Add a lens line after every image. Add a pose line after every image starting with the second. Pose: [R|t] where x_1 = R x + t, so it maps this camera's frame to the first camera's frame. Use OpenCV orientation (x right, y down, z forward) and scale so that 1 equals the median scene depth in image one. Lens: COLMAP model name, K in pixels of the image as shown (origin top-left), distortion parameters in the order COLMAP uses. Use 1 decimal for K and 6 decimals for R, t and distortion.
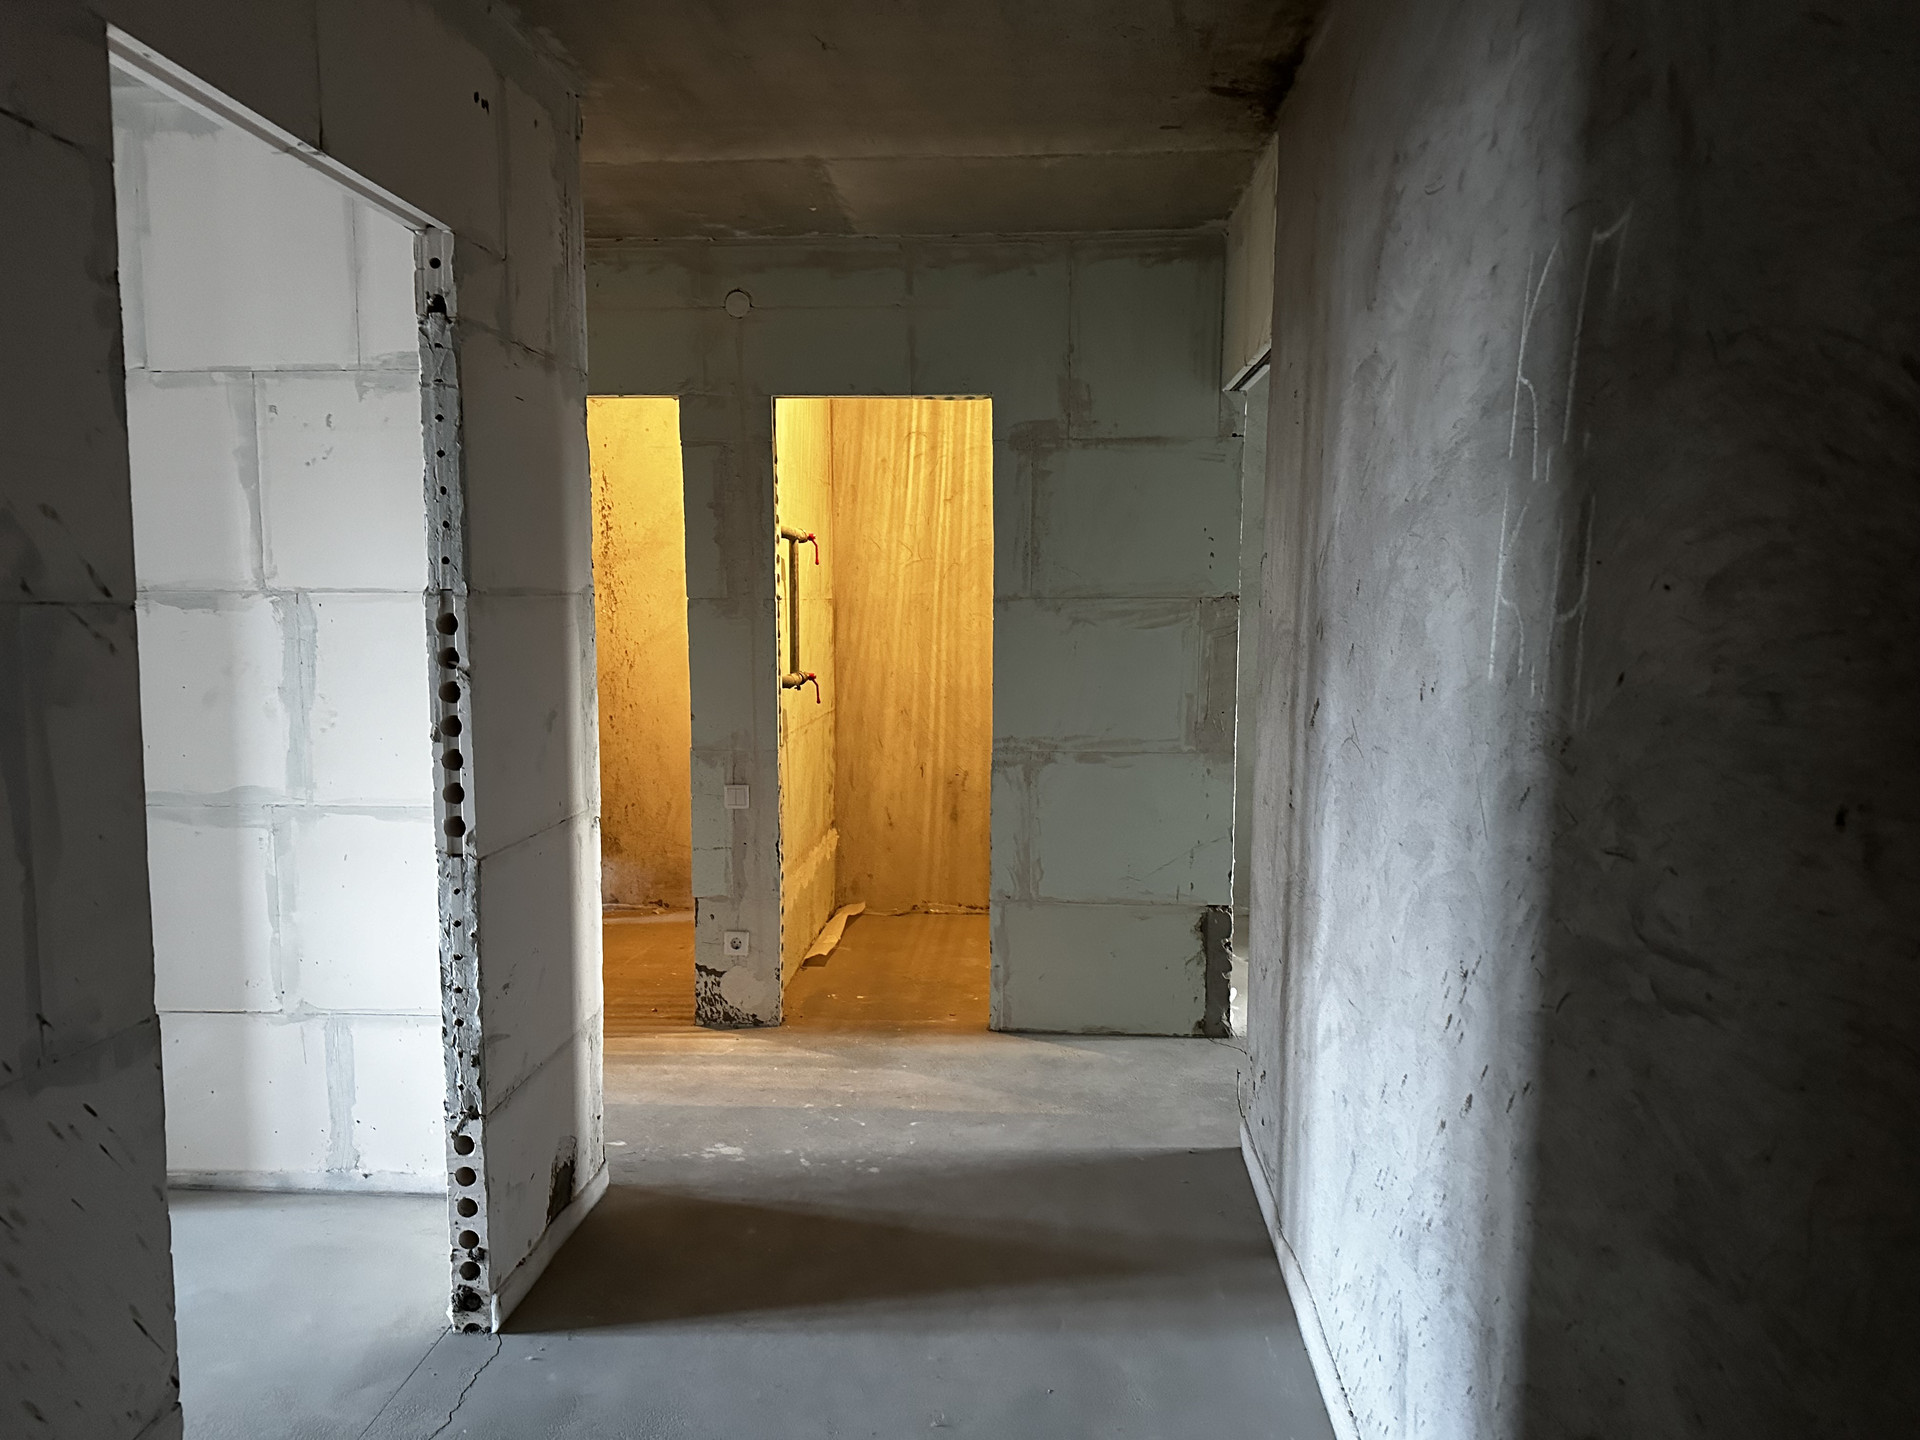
lens RADIAL K [[1341.8, 0, 963.2], [0, 1341.8, 728.2], [0, 0, 1]] dist [0.002822, -0.039184]
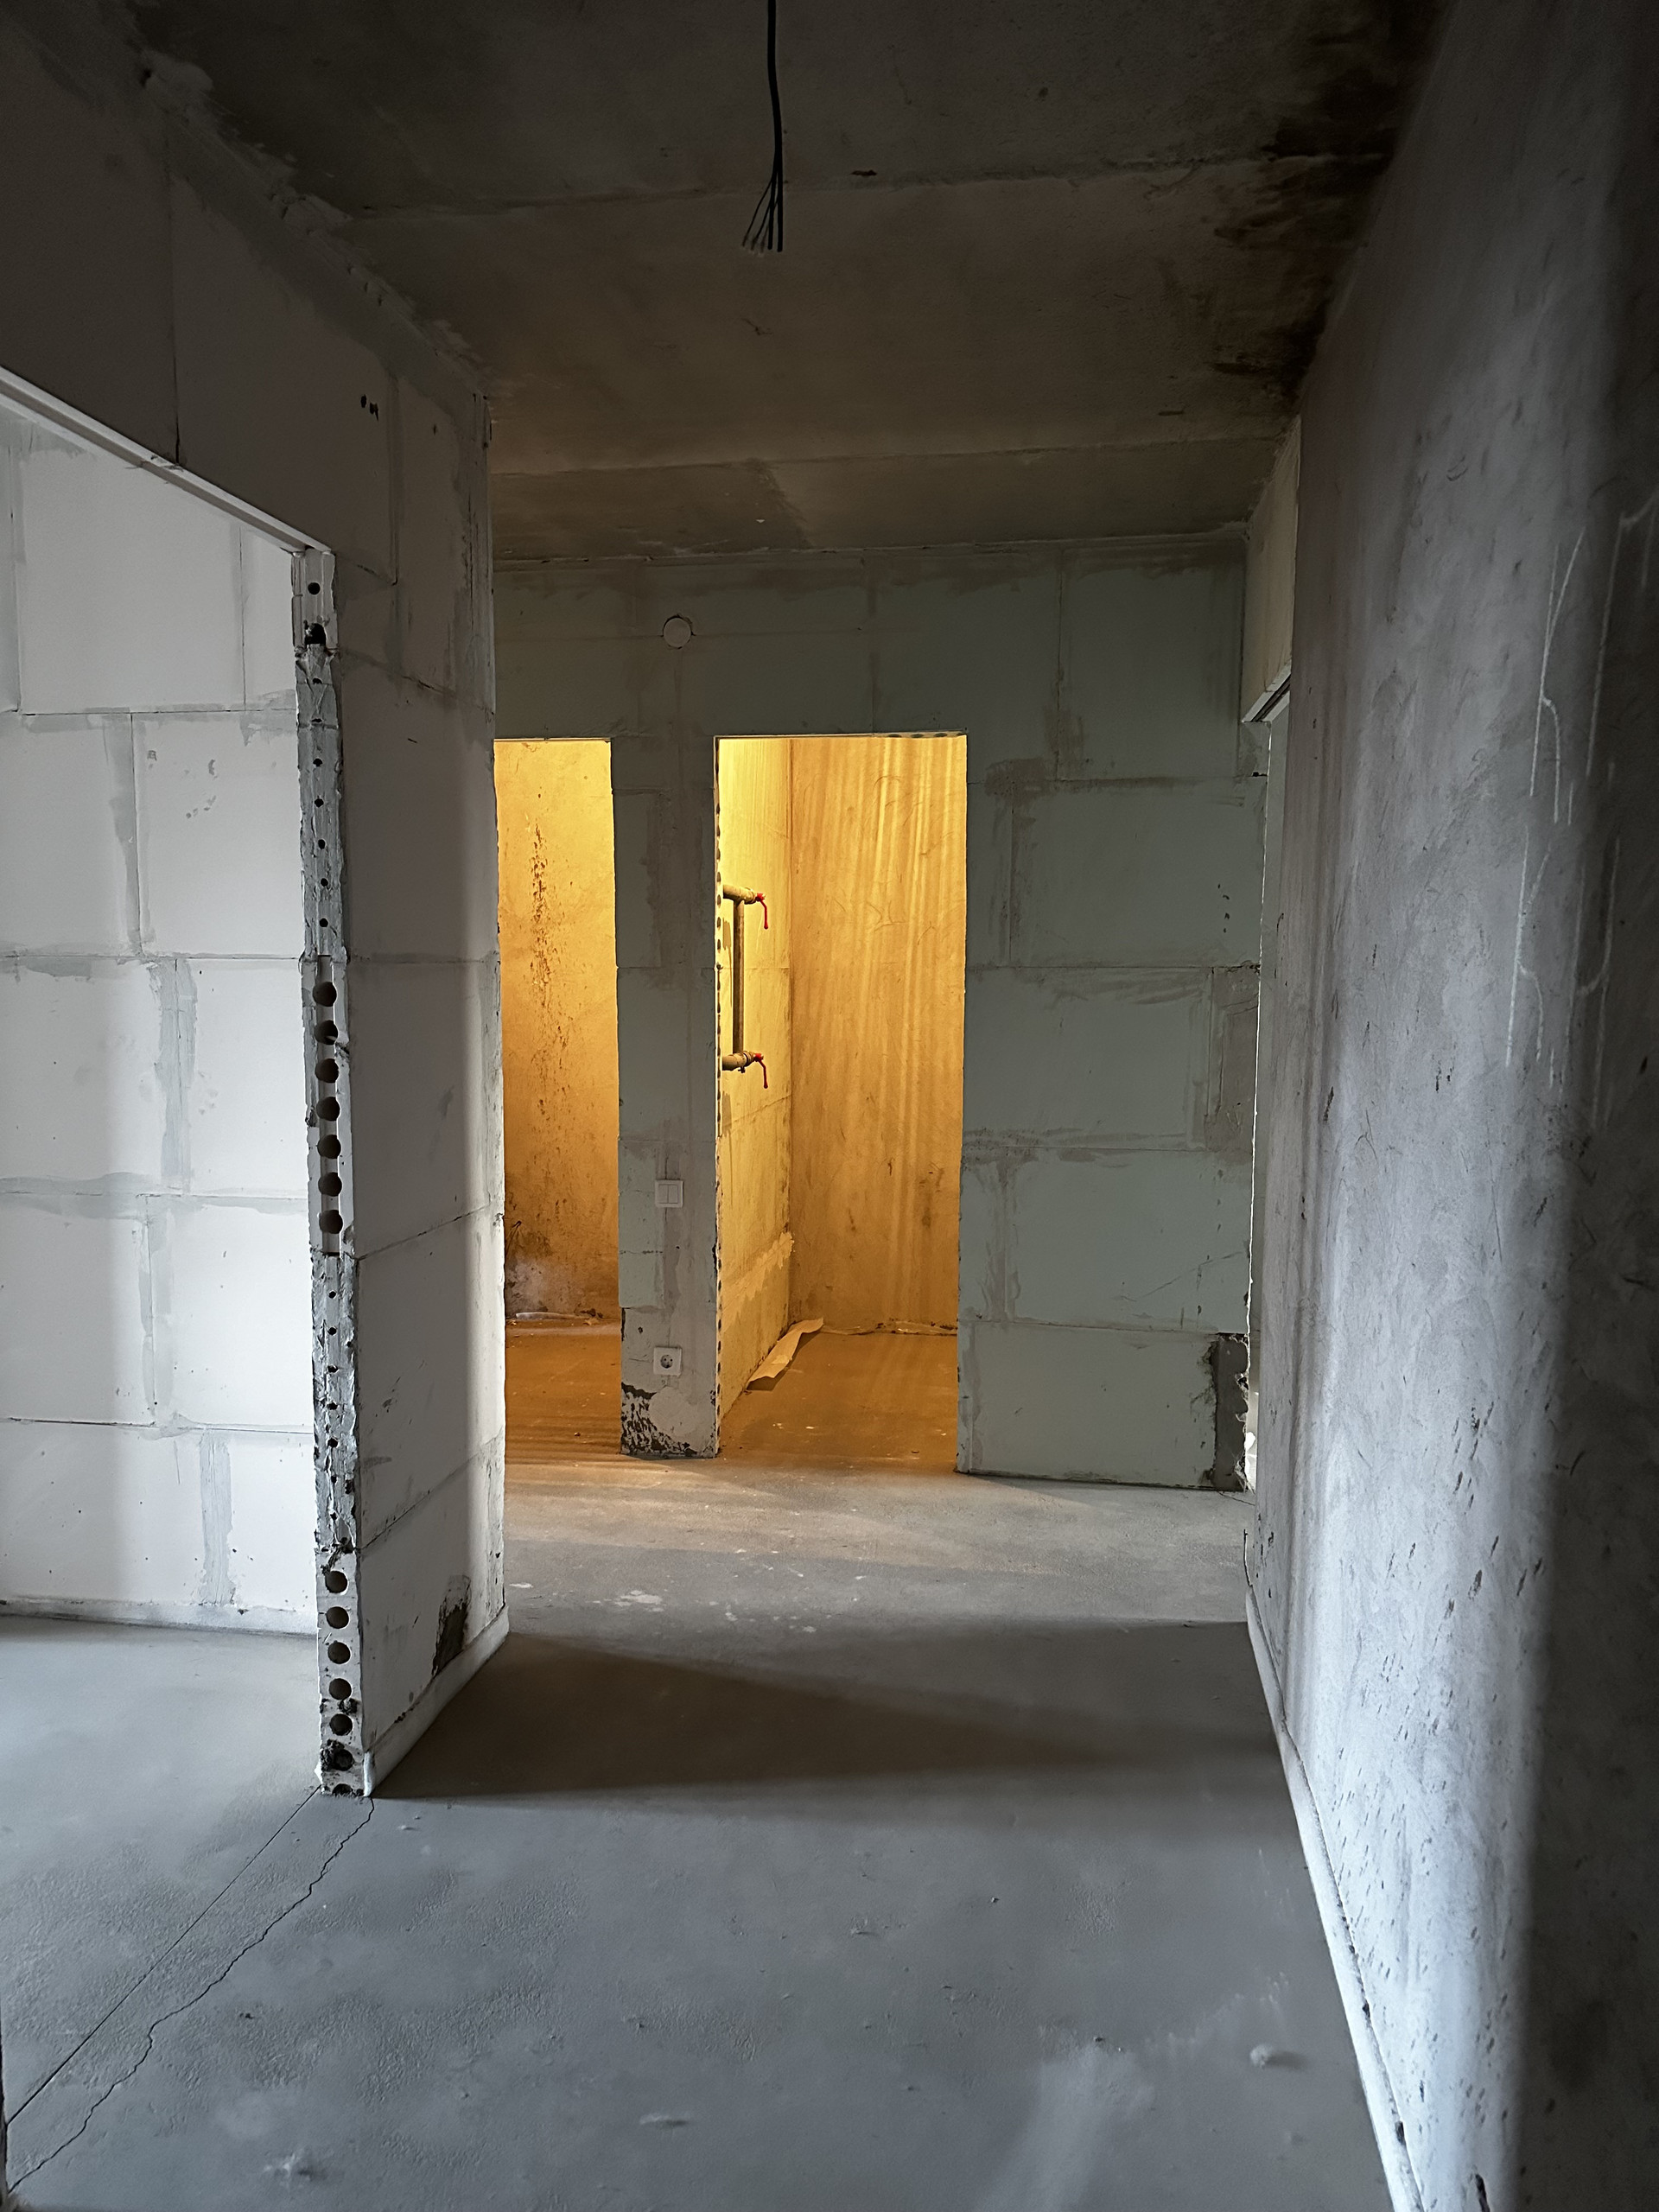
lens RADIAL K [[1545.8, 0, 816.5], [0, 1545.8, 1108.1], [0, 0, 1]] dist [0.002822, -0.039184]
pose [[0.995122, 0.011589, -0.097972, 0.035295], [-0.012260, 0.999905, -0.006250, 0.000342], [0.097890, 0.007421, 0.995170, 0.010385]]
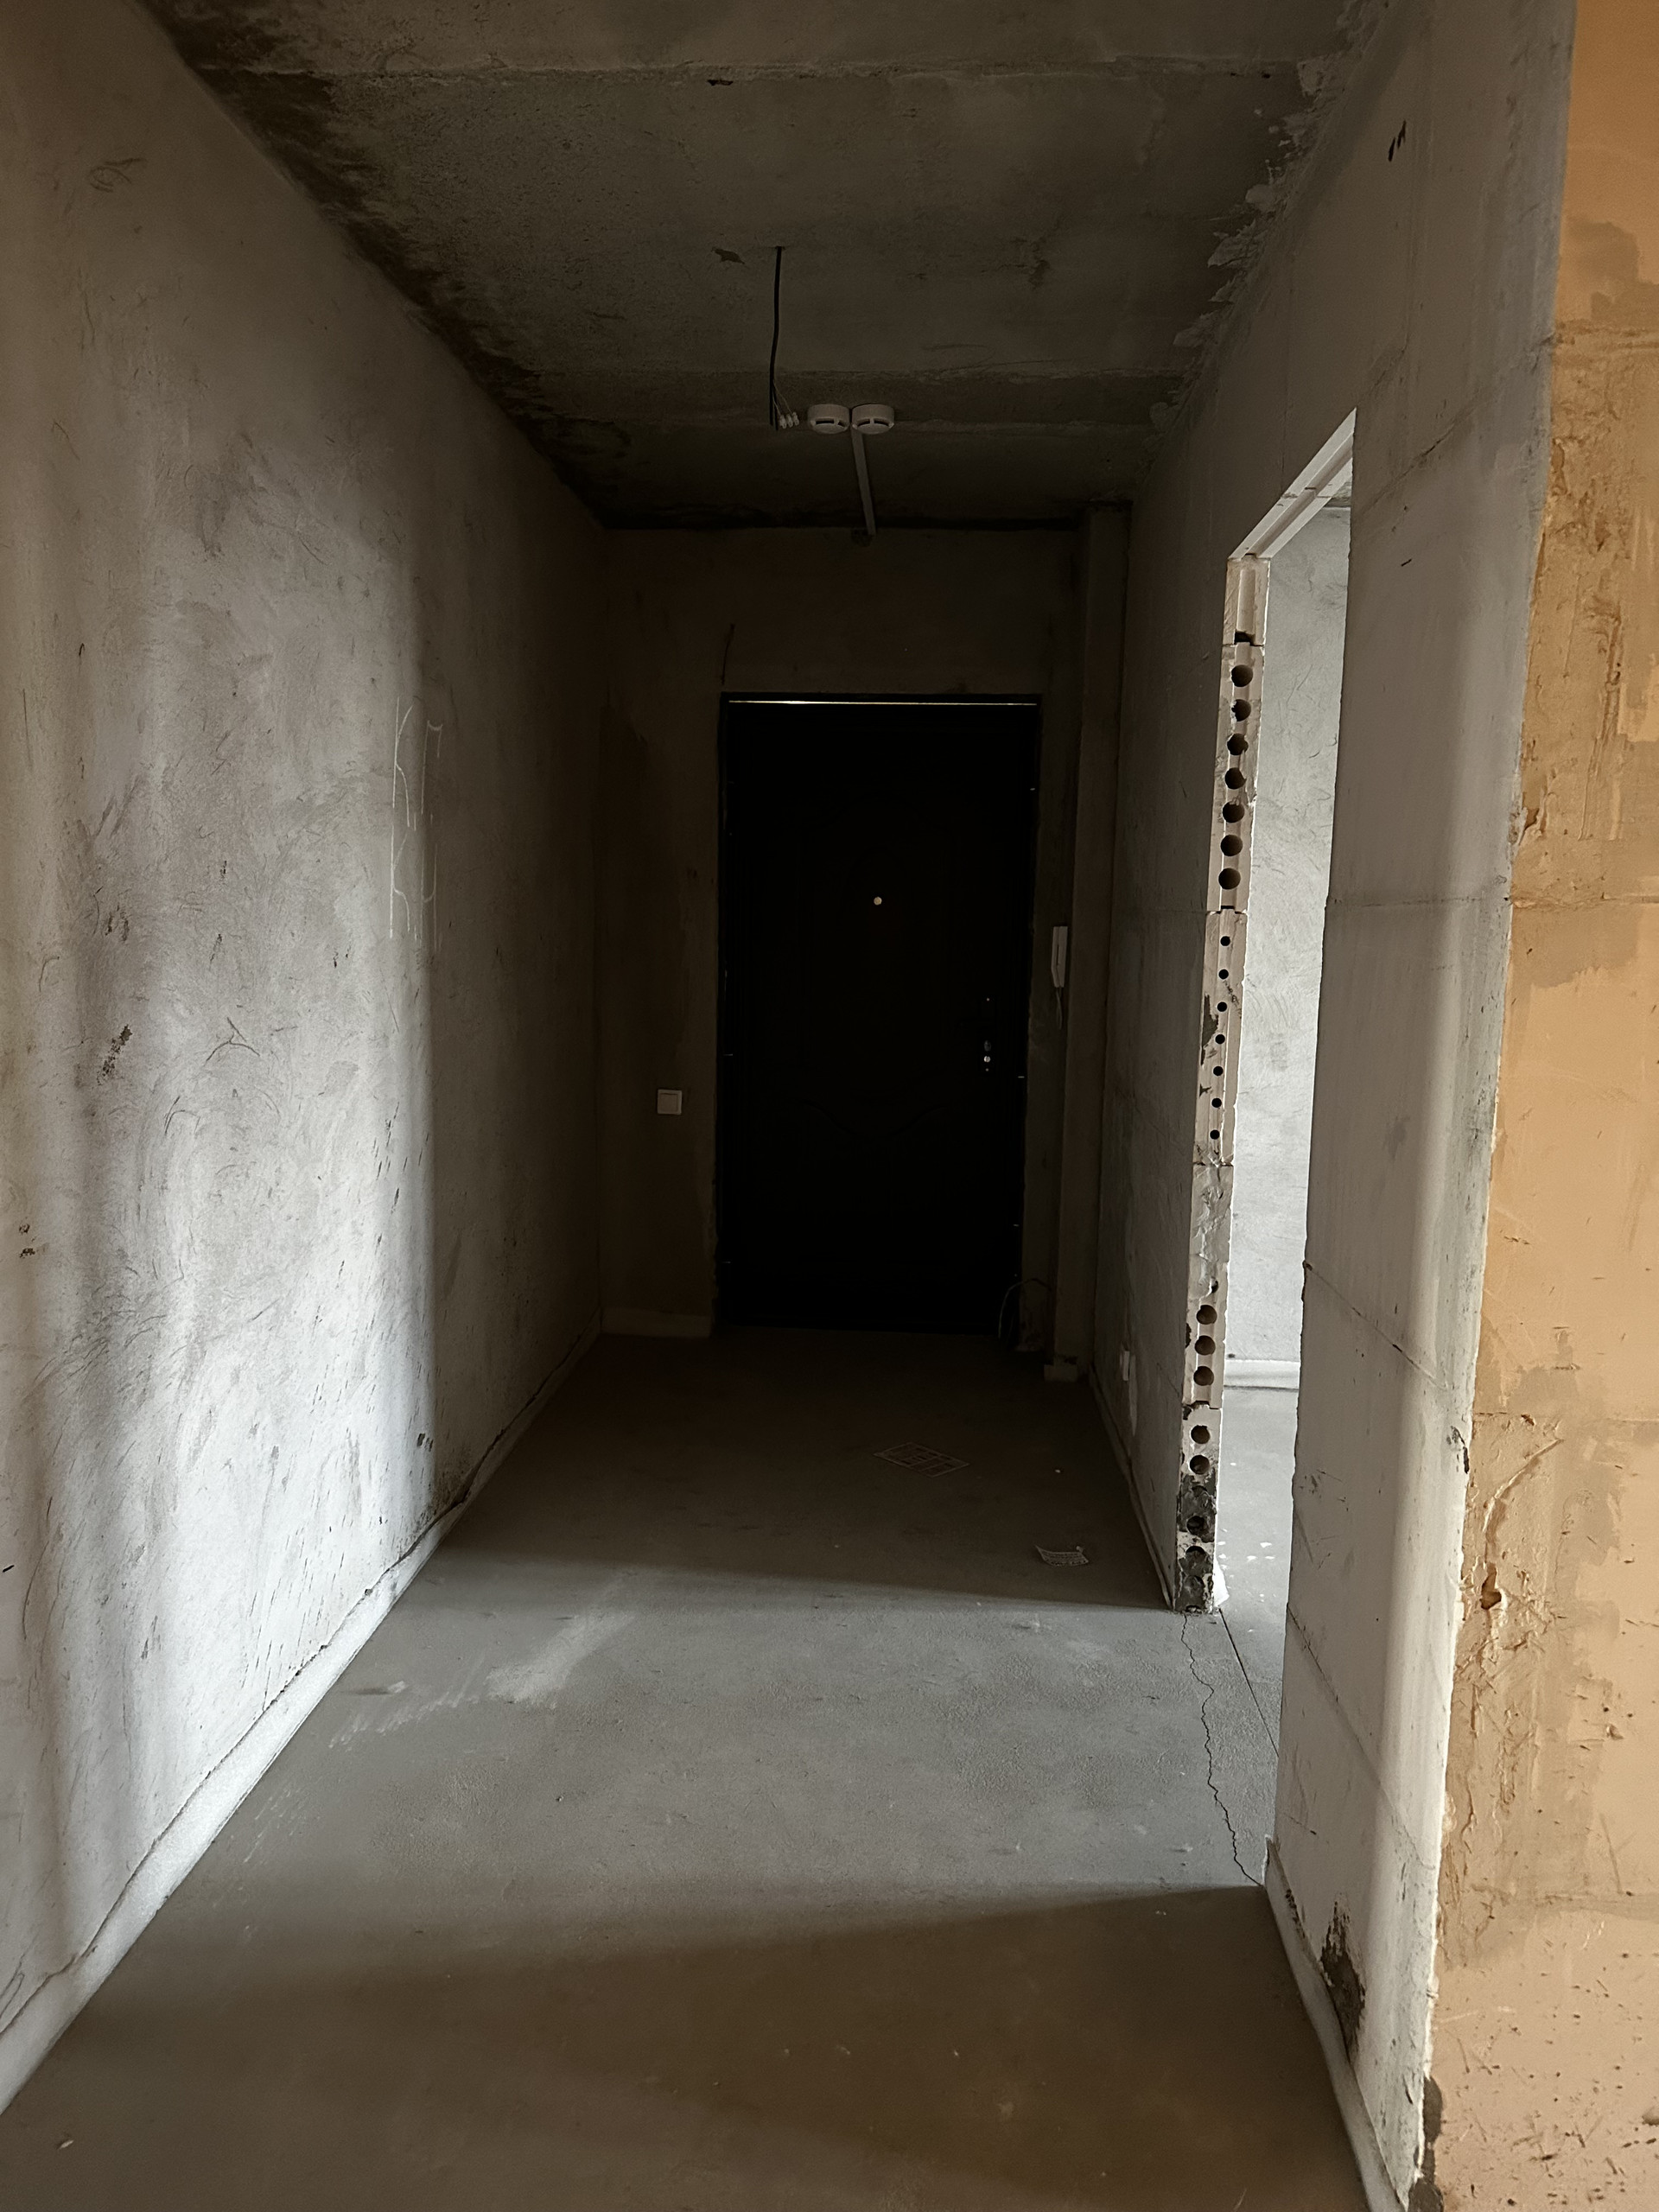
lens RADIAL K [[1545.8, 0, 829.3], [0, 1545.8, 1102.7], [0, 0, 1]] dist [0.002822, -0.039184]
pose [[-0.999692, -0.024758, -0.001627, -0.083280], [-0.024507, 0.975048, 0.220637, -0.147244], [-0.003876, 0.220609, -0.975355, 1.568166]]
